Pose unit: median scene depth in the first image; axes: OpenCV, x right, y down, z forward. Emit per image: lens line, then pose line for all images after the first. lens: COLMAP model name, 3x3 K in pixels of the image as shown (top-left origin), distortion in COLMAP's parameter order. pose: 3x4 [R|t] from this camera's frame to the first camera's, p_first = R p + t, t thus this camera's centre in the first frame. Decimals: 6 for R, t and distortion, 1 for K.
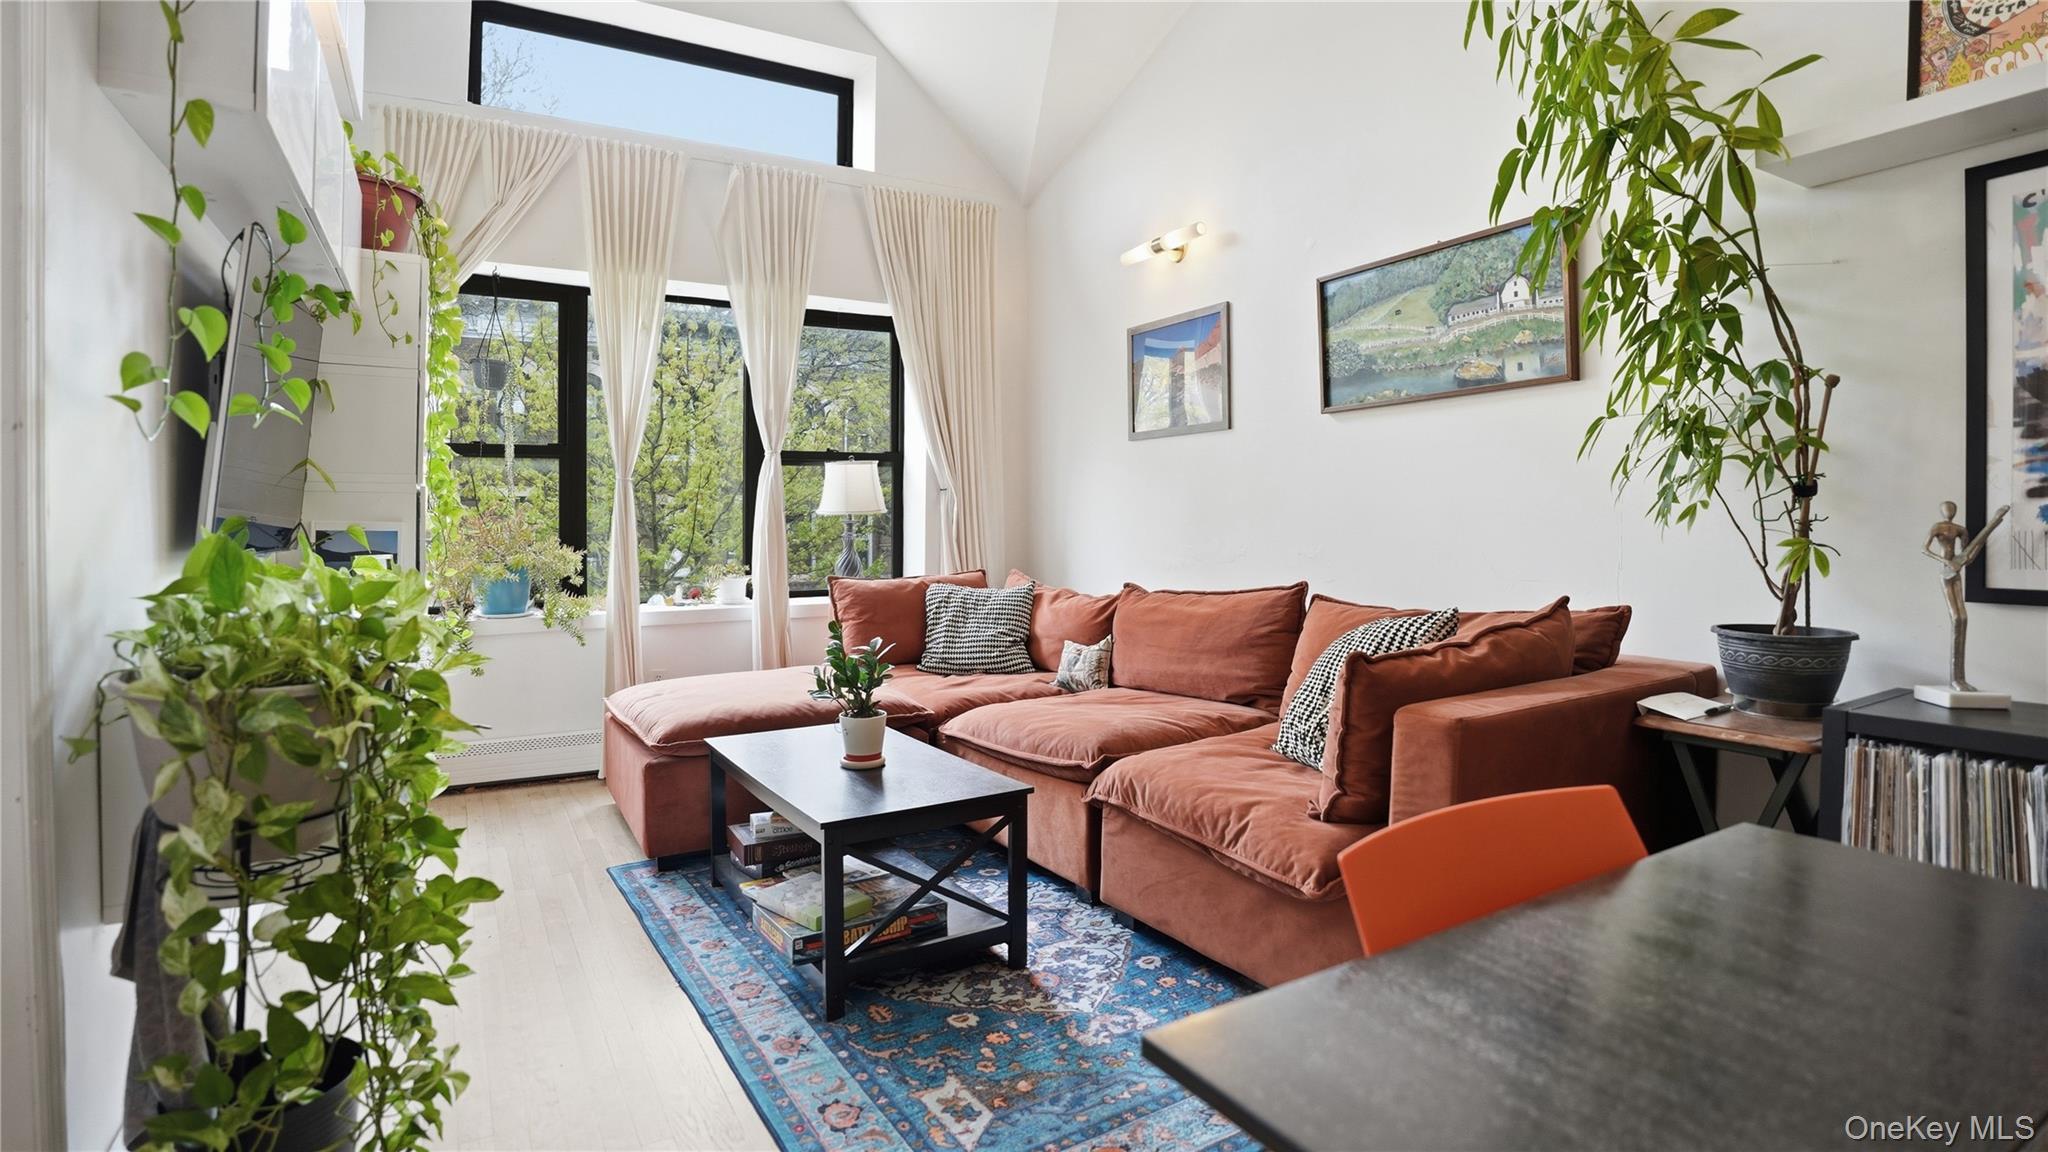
lens RADIAL K [[994.9, 0, 1102.1], [0, 994.9, 565.5], [0, 0, 1]] dist [-0.027031, 0.001286]
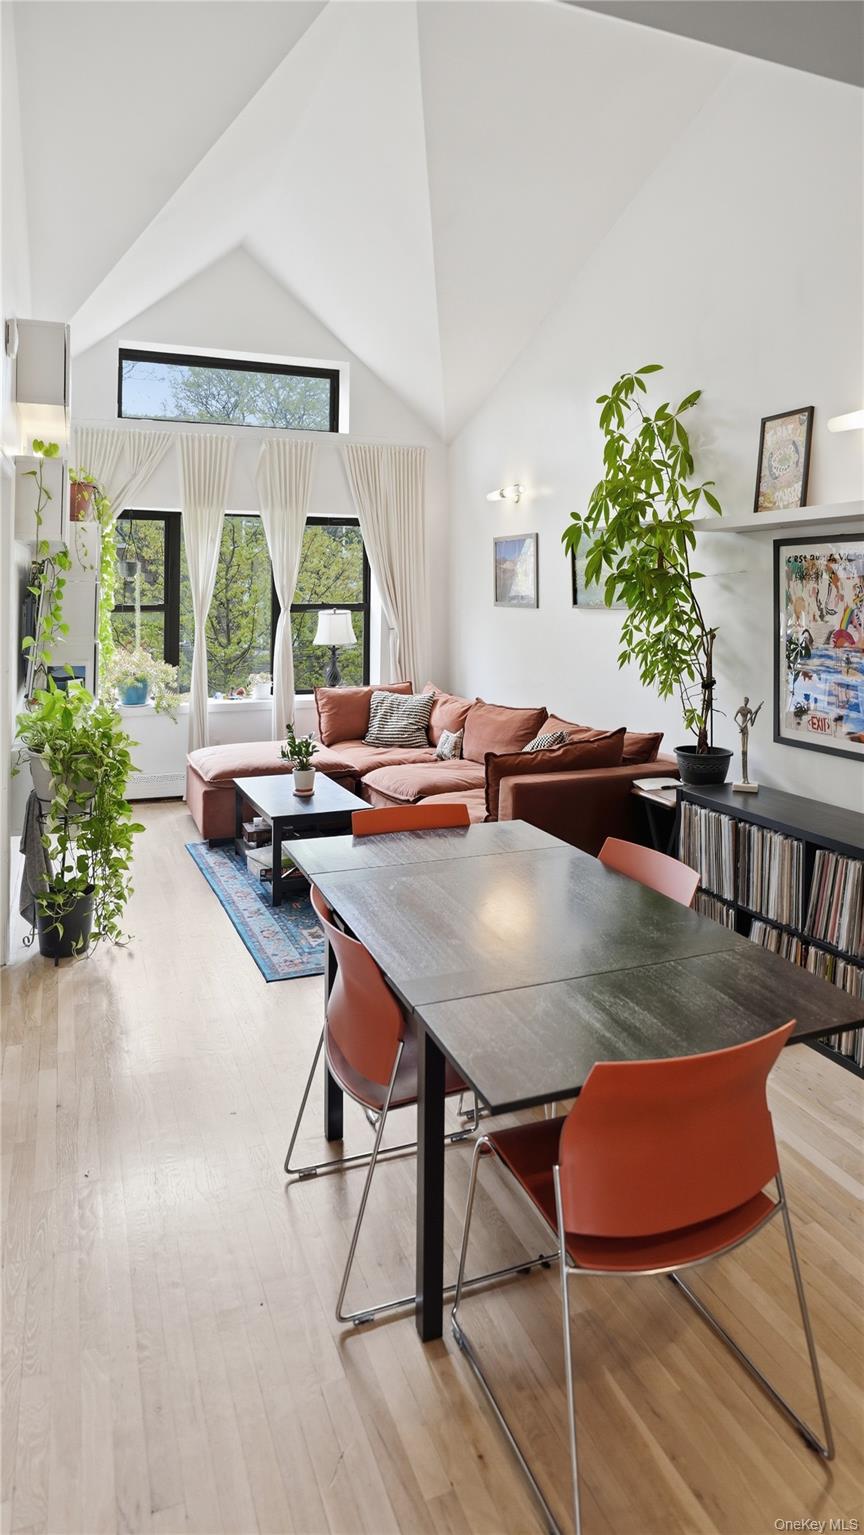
lens RADIAL K [[954.3, 0, 497.5], [0, 954.3, 638.8], [0, 0, 1]] dist [-0.006637, -0.000199]
pose [[0.986641, 0.019304, -0.161764, 0.324800], [-0.017499, 0.999768, 0.012571, -0.105354], [0.161970, -0.009572, 0.986749, -0.606298]]
